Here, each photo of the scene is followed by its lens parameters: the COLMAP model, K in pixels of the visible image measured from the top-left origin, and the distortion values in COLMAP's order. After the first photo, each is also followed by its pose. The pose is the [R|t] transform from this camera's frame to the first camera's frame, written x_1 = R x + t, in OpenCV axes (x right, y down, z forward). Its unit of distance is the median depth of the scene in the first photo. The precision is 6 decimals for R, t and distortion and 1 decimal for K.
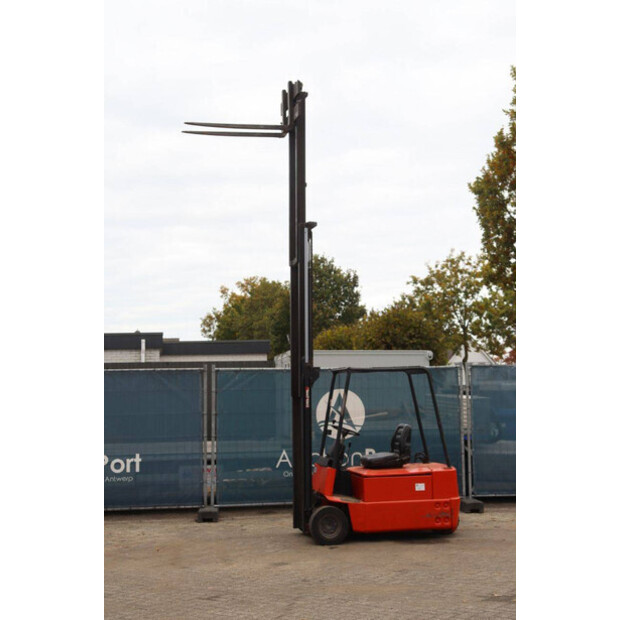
lens RADIAL K [[1015.2, 0, 307.9], [0, 1015.2, 301.7], [0, 0, 1]] dist [0.161573, 0.000000]
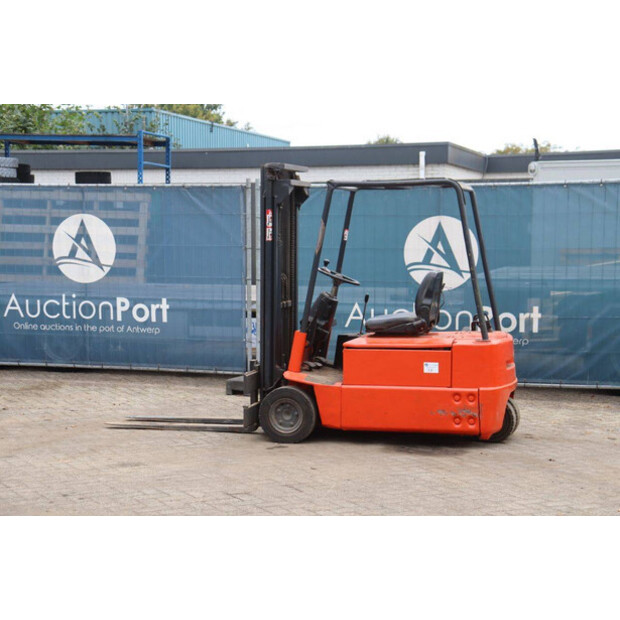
lens RADIAL K [[1226.5, 0, 313.9], [0, 1226.5, 309.9], [0, 0, 1]] dist [0.321560, 0.000000]
pose [[0.896015, 0.046093, -0.441625, 0.328590], [0.023427, 0.988305, 0.150681, 0.024442], [0.443406, -0.145358, 0.884456, 0.253619]]
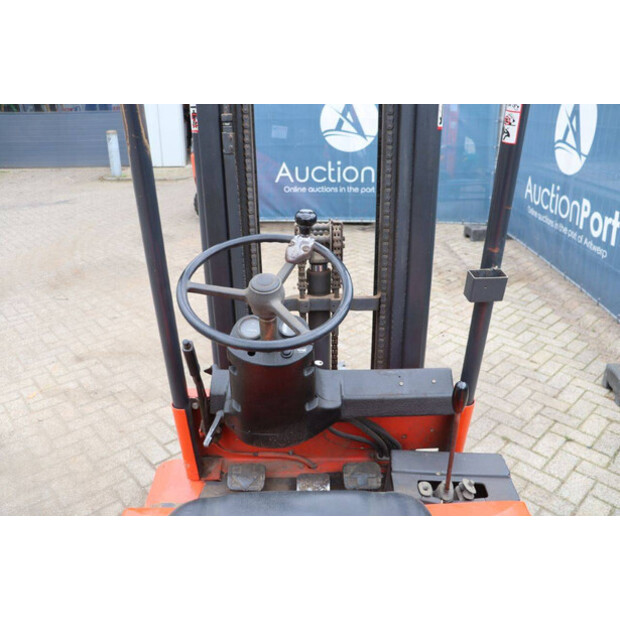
lens RADIAL K [[499.8, 0, 307.9], [0, 499.8, 307.0], [0, 0, 1]] dist [-0.081424, 0.024330]
pose [[-0.189762, 0.387541, -0.902110, 0.099781], [0.098214, 0.921688, 0.375293, 0.086553], [0.976906, -0.017384, -0.212963, 0.901015]]
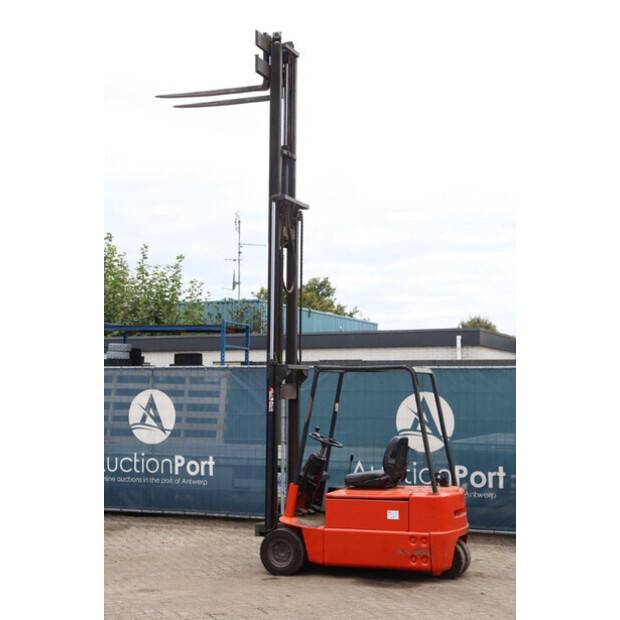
lens RADIAL K [[1054.9, 0, 311.0], [0, 1054.9, 306.4], [0, 0, 1]] dist [0.225997, 0.000000]
pose [[0.847333, -0.024445, -0.530499, 0.432453], [0.028221, 0.999601, -0.000986, 0.014768], [0.530312, -0.014136, 0.847685, 0.224942]]
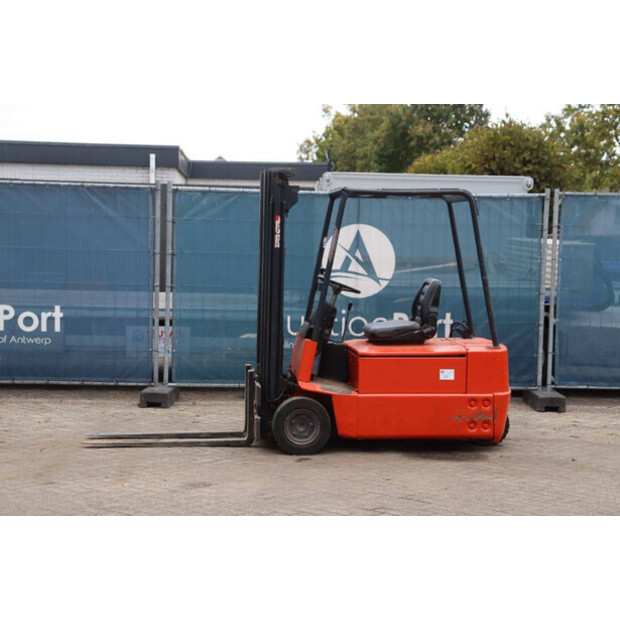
lens RADIAL K [[1226.5, 0, 306.8], [0, 1226.5, 310.1], [0, 0, 1]] dist [0.321560, 0.000000]
pose [[0.994222, 0.040787, -0.099288, 0.083765], [-0.025688, 0.988527, 0.148846, 0.022736], [0.104220, -0.145435, 0.983863, 0.194253]]
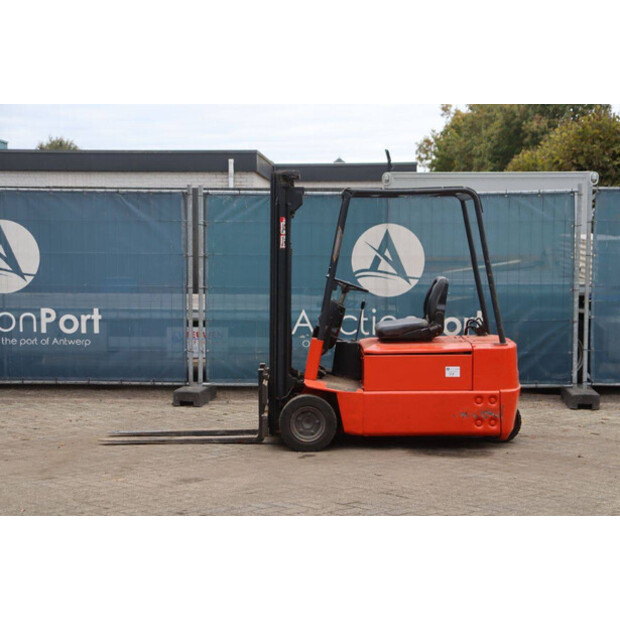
lens RADIAL K [[1226.5, 0, 309.9], [0, 1226.5, 312.2], [0, 0, 1]] dist [0.321560, 0.000000]
pose [[0.979877, 0.029218, -0.197451, 0.150562], [0.000866, 0.988596, 0.150587, 0.021475], [0.199599, -0.147728, 0.968678, 0.193137]]
